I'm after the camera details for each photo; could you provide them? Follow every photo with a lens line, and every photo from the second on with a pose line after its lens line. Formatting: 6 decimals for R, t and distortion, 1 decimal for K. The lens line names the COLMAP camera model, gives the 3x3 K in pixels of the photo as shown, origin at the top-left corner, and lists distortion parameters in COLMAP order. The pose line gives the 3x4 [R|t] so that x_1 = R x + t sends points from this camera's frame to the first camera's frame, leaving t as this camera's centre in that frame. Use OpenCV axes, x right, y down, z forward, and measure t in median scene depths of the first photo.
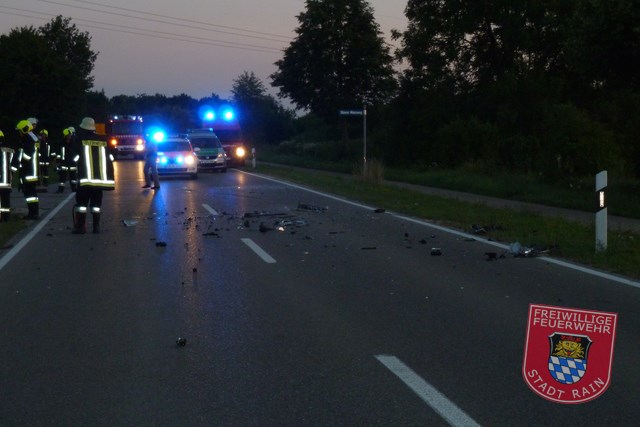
lens RADIAL K [[1540.9, 0, 320.0], [0, 1540.9, 213.5], [0, 0, 1]] dist [0.006606, 0.393158]
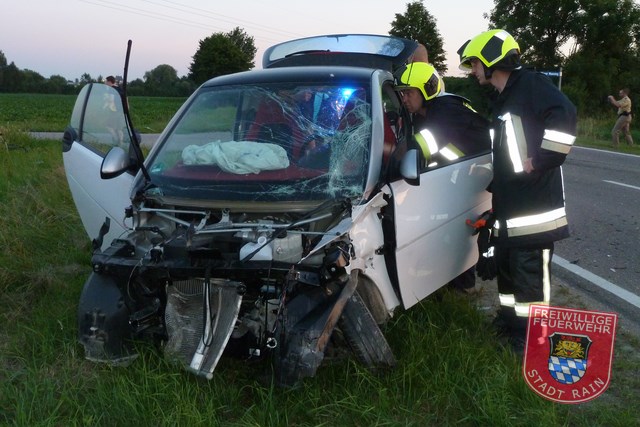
lens RADIAL K [[630.4, 0, 320.0], [0, 630.4, 213.5], [0, 0, 1]] dist [-0.009729, 0.000007]
pose [[0.999704, 0.024207, 0.002516, -0.088131], [-0.024329, 0.991188, 0.130210, -0.010820], [0.000658, -0.130233, 0.991483, 0.298741]]
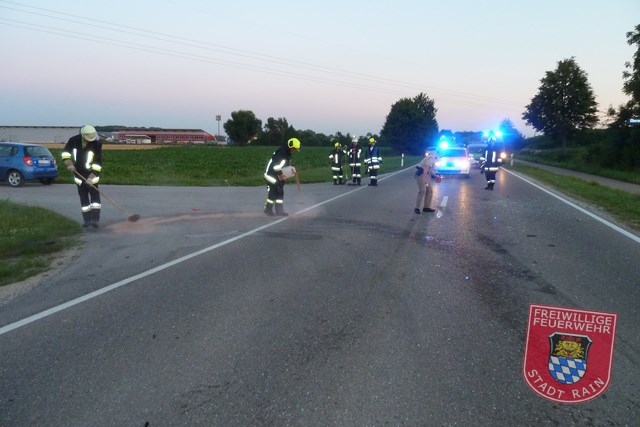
lens RADIAL K [[457.5, 0, 320.0], [0, 457.5, 213.5], [0, 0, 1]] dist [0.002971, -0.047783]
pose [[0.912146, 0.070558, -0.403747, -0.023836], [-0.030649, 0.994055, 0.104476, -0.019592], [0.408718, -0.082923, 0.908886, 0.391619]]
